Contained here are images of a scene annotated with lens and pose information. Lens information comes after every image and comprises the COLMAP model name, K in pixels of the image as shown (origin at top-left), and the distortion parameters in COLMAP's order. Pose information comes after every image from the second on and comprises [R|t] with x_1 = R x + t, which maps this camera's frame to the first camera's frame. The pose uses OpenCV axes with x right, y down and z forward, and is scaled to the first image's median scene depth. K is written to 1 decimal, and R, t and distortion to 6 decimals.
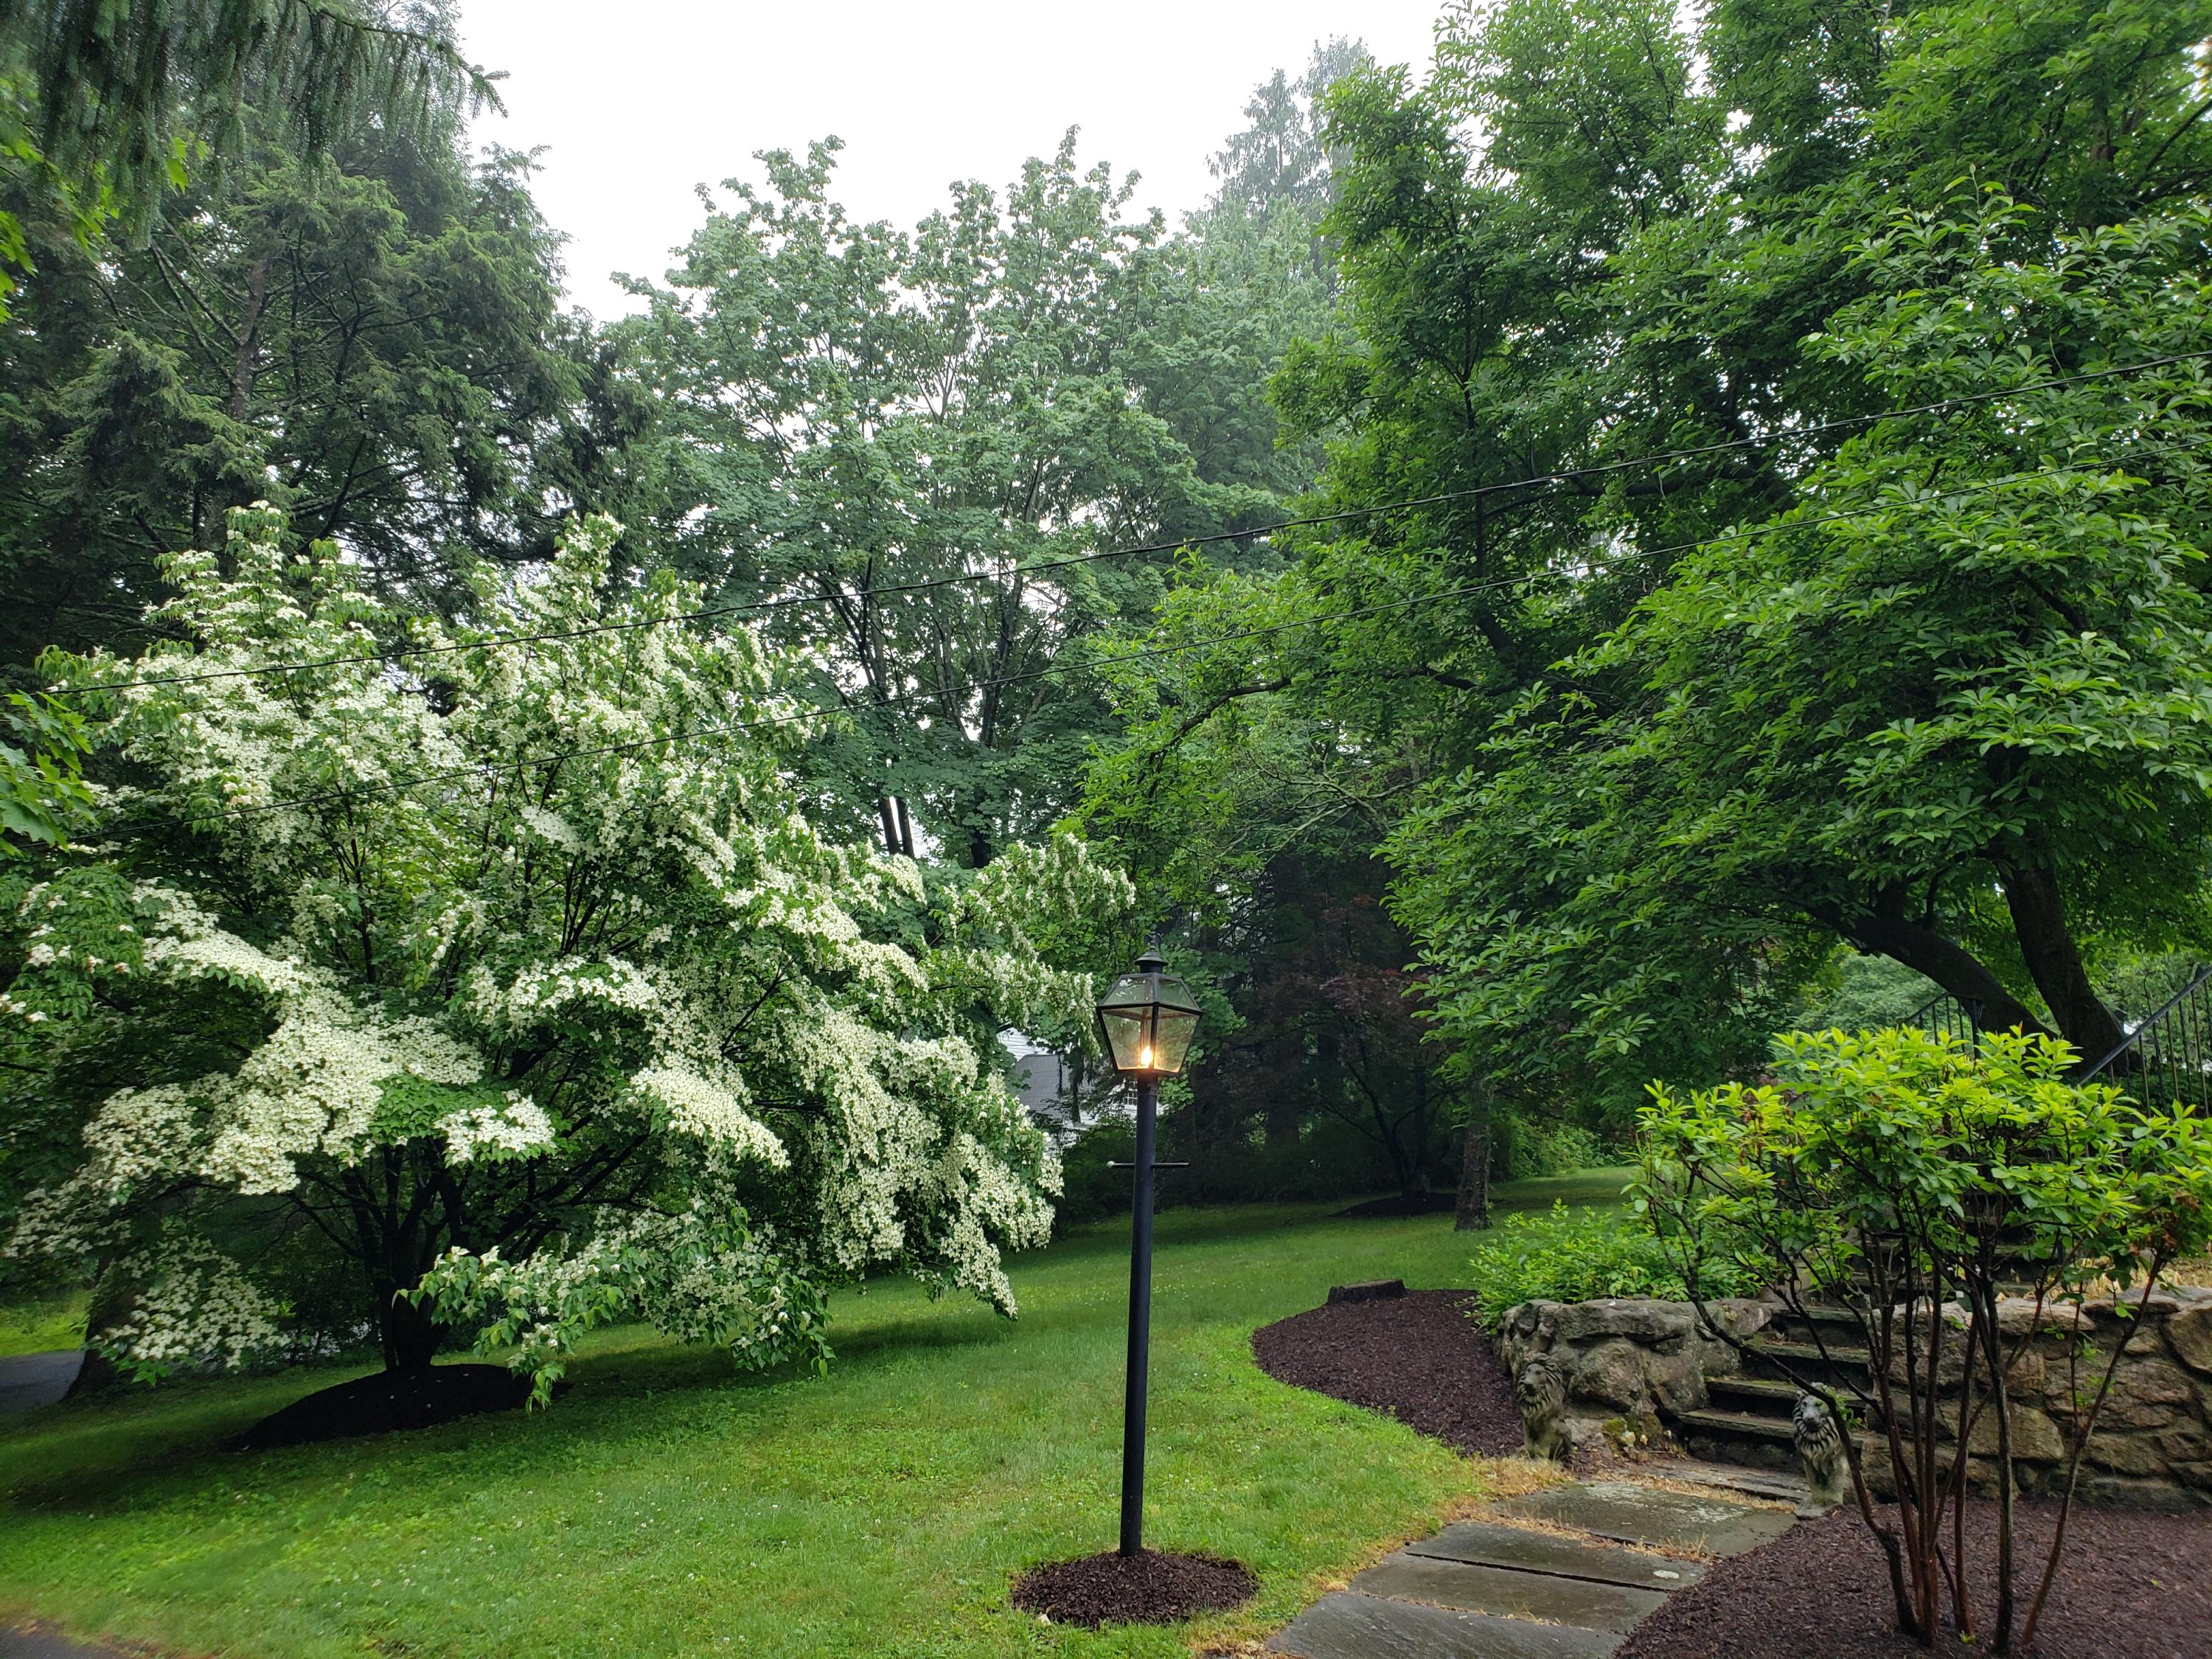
lens RADIAL K [[1726.2, 0, 1116.9], [0, 1726.2, 850.2], [0, 0, 1]] dist [0.076681, -0.085185]
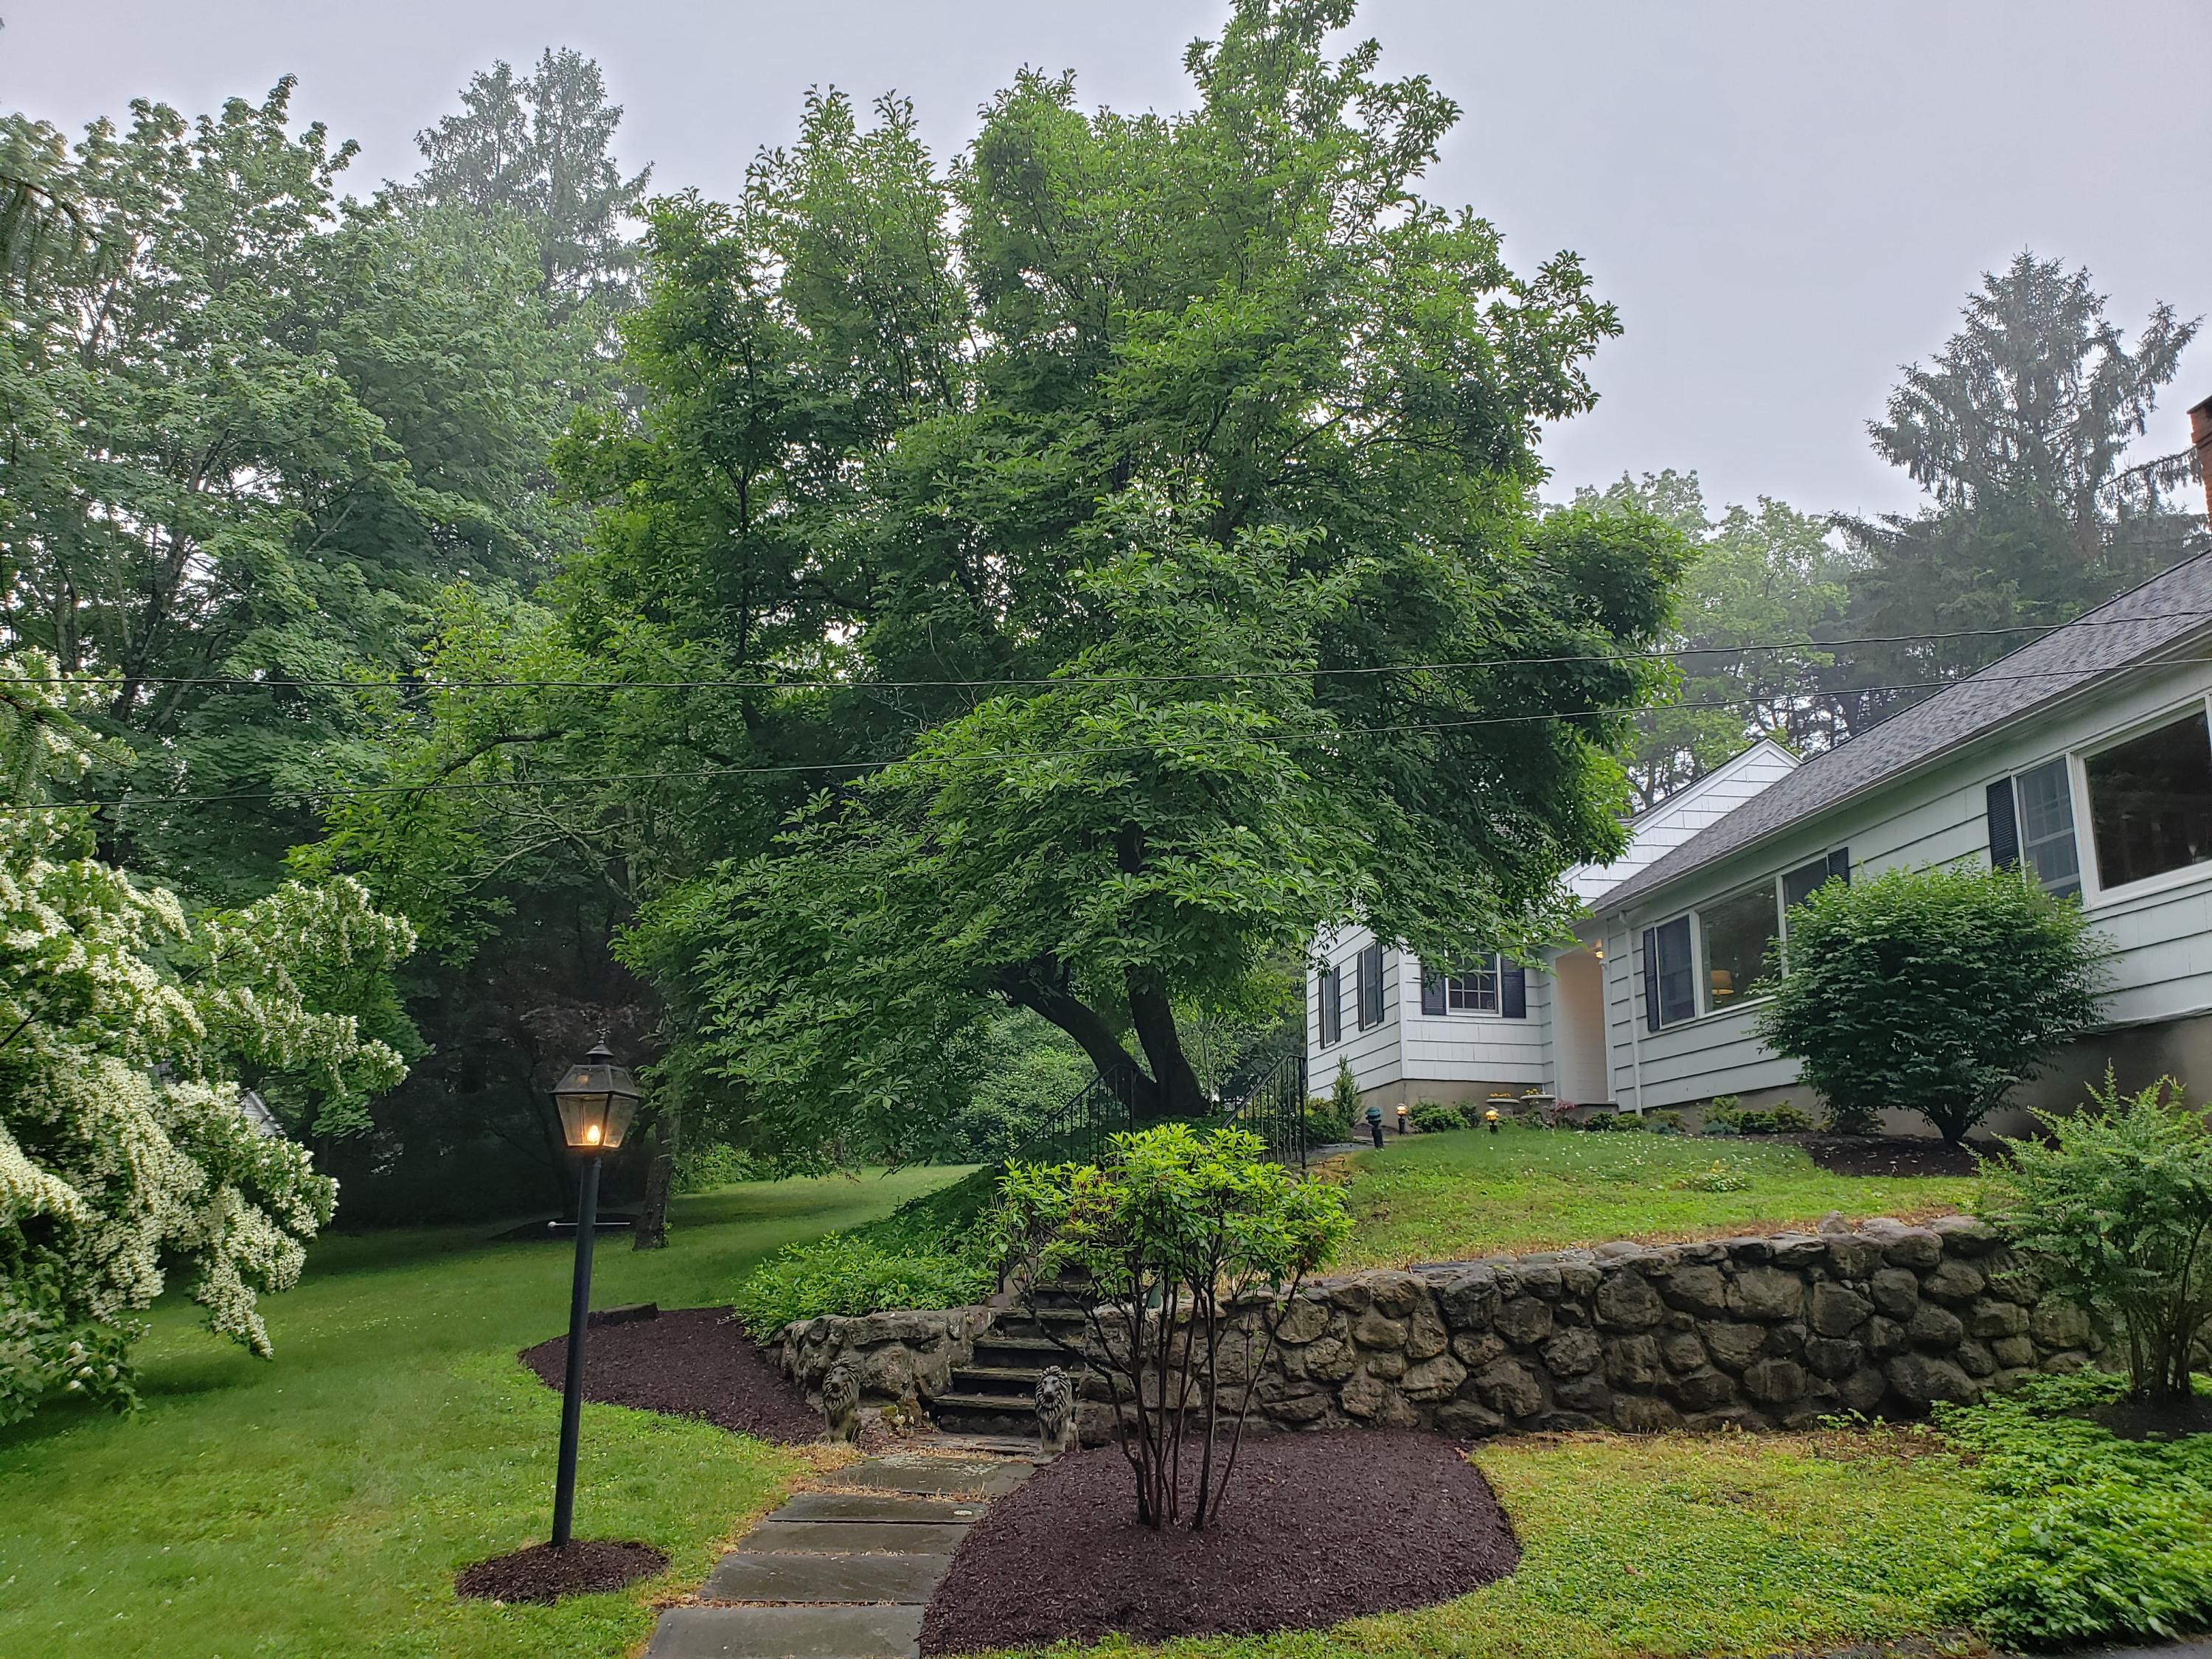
lens RADIAL K [[1726.2, 0, 1116.9], [0, 1726.2, 850.2], [0, 0, 1]] dist [0.076681, -0.085185]
pose [[0.875644, 0.081695, 0.475997, -0.145887], [-0.079808, 0.996516, -0.024216, -0.043859], [-0.476317, -0.016783, 0.879114, -0.135788]]
